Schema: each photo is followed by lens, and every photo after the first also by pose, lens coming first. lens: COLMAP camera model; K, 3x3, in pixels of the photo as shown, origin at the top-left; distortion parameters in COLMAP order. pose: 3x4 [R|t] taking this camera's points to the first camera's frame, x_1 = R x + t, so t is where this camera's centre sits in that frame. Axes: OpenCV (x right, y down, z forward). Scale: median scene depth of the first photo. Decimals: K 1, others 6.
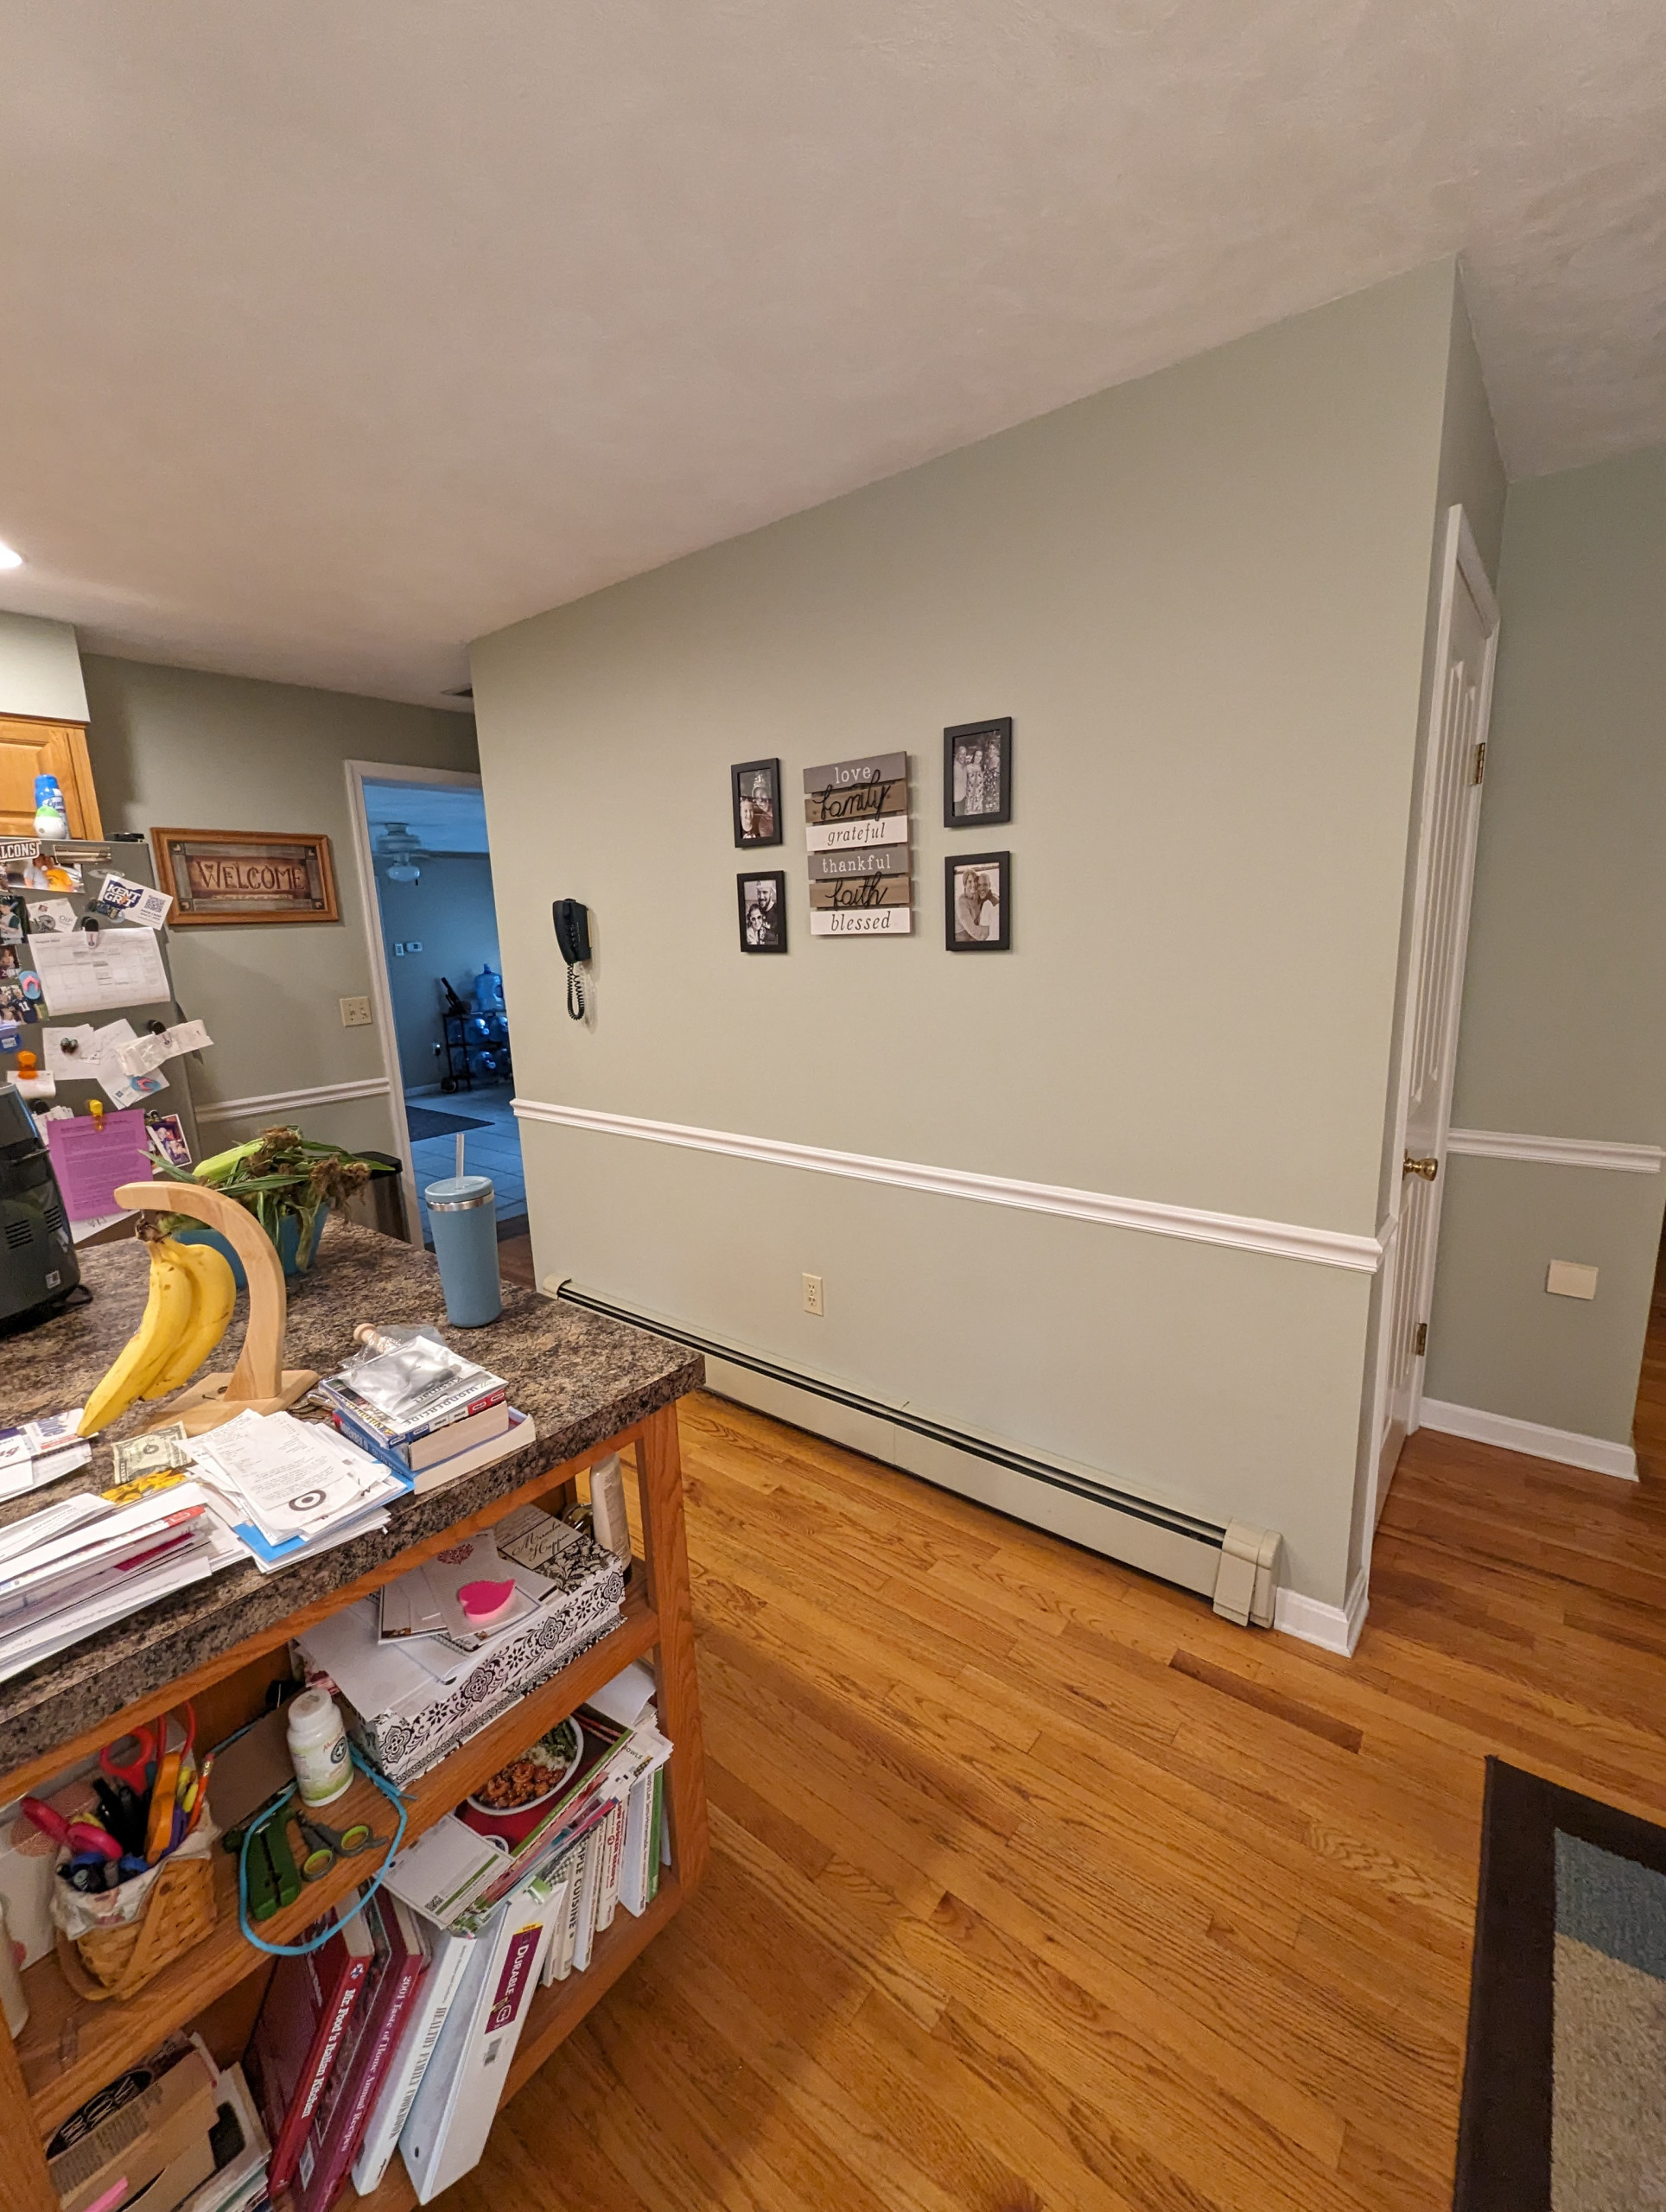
lens RADIAL K [[923.9, 0, 835.0], [0, 923.9, 1101.7], [0, 0, 1]] dist [-0.001598, -0.000221]
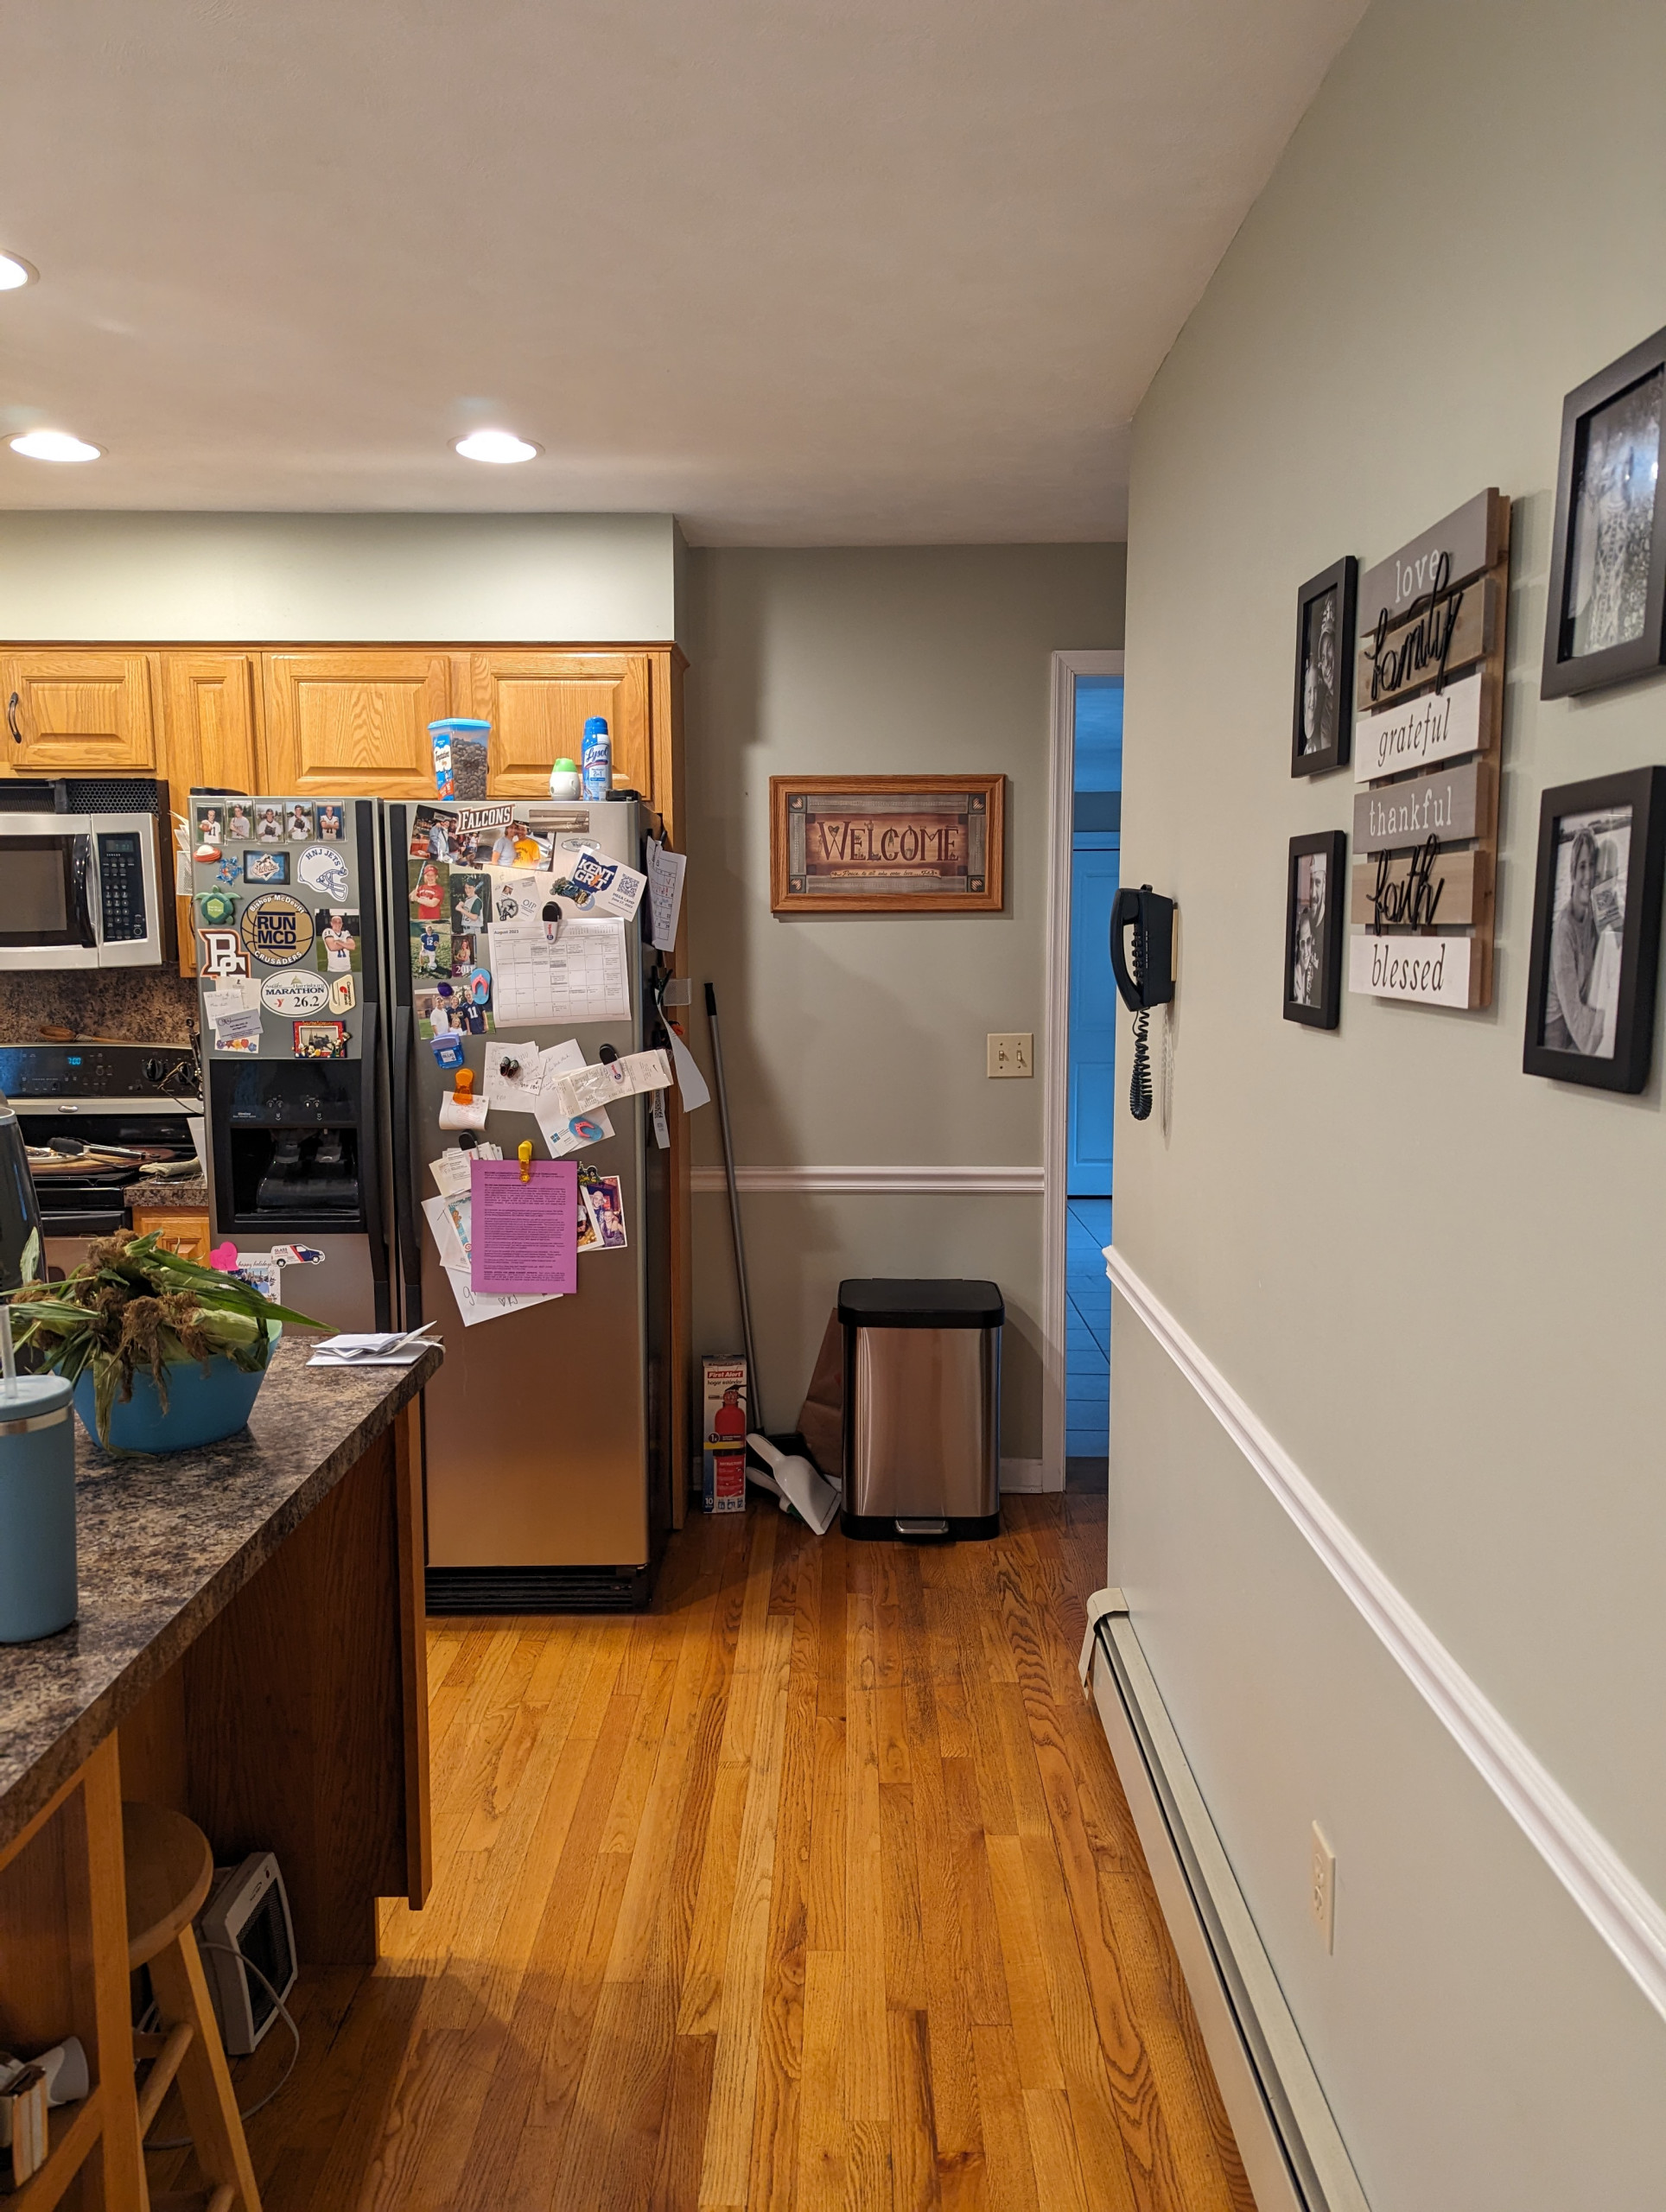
lens RADIAL K [[1550.4, 0, 836.7], [0, 1550.4, 1118.2], [0, 0, 1]] dist [0.064577, -0.075108]
pose [[0.616706, 0.131490, -0.776134, 0.354455], [-0.170873, 0.984803, 0.031069, -0.107090], [0.768424, 0.113460, 0.629802, 0.403740]]
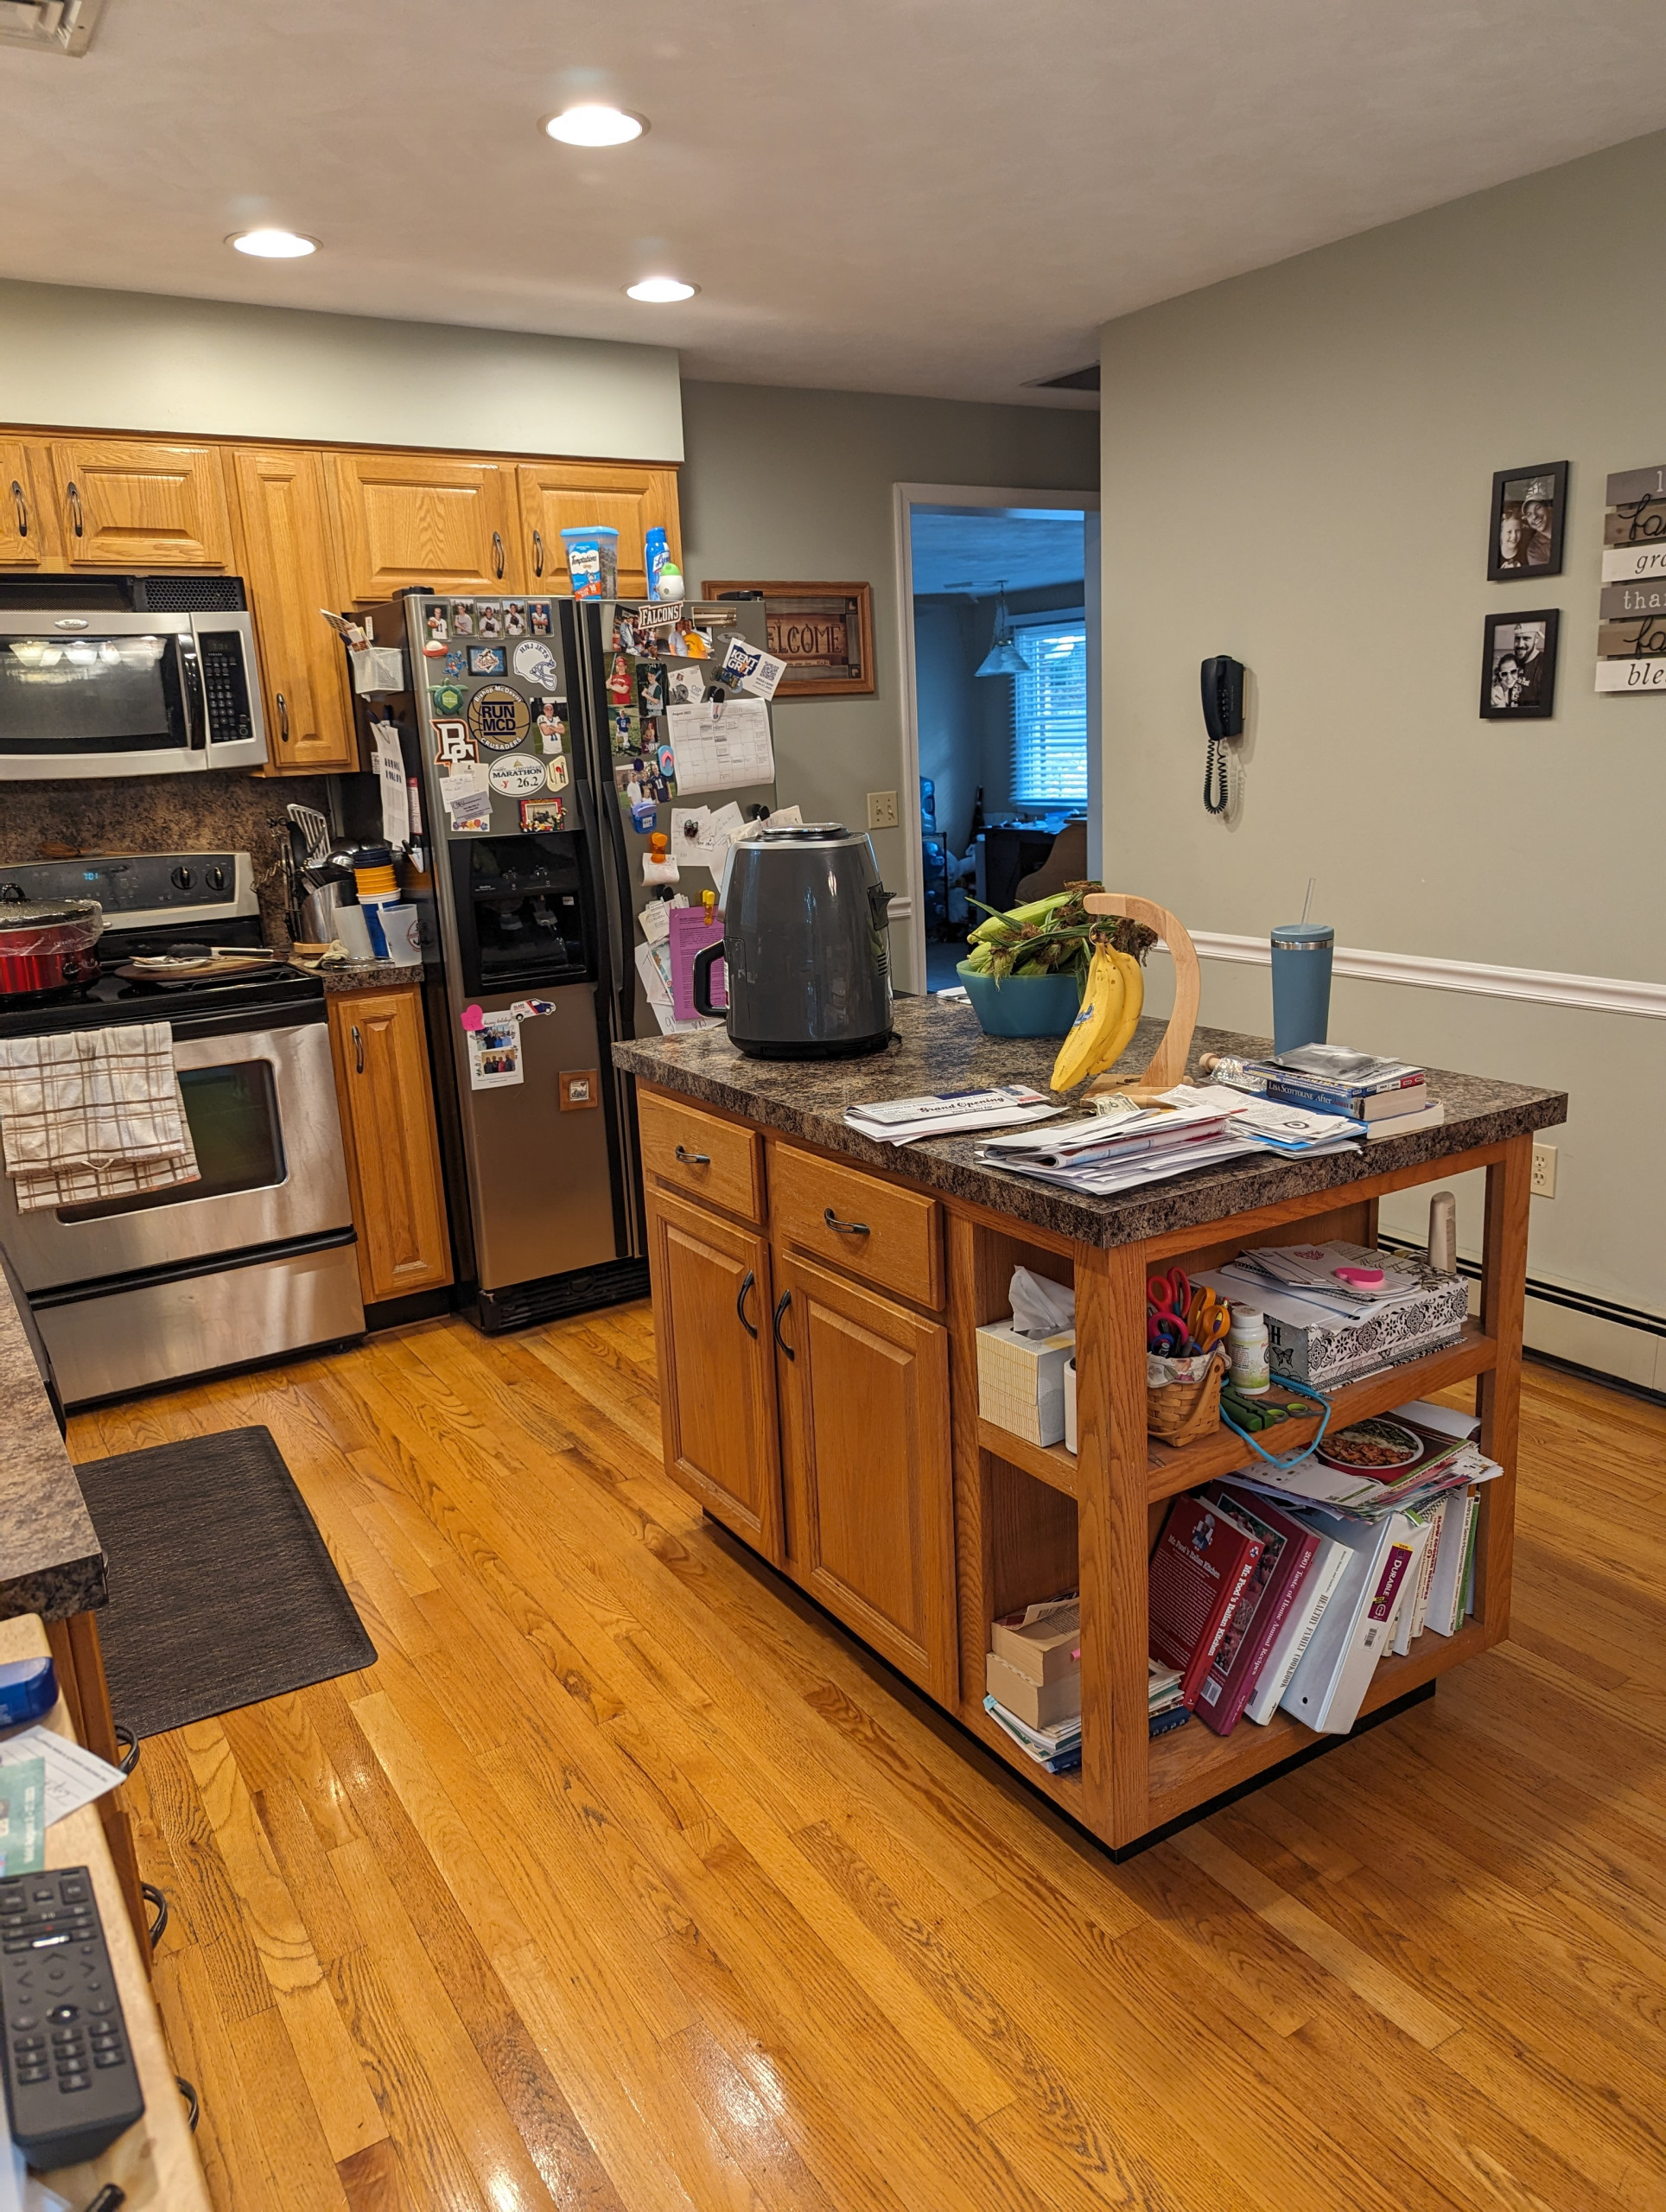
lens RADIAL K [[1573.5, 0, 840.8], [0, 1573.5, 1091.1], [0, 0, 1]] dist [0.055185, -0.048814]
pose [[0.945905, 0.066550, -0.317544, -0.171891], [-0.051213, 0.997093, 0.056414, 0.106383], [0.320375, -0.037099, 0.946564, -0.461971]]
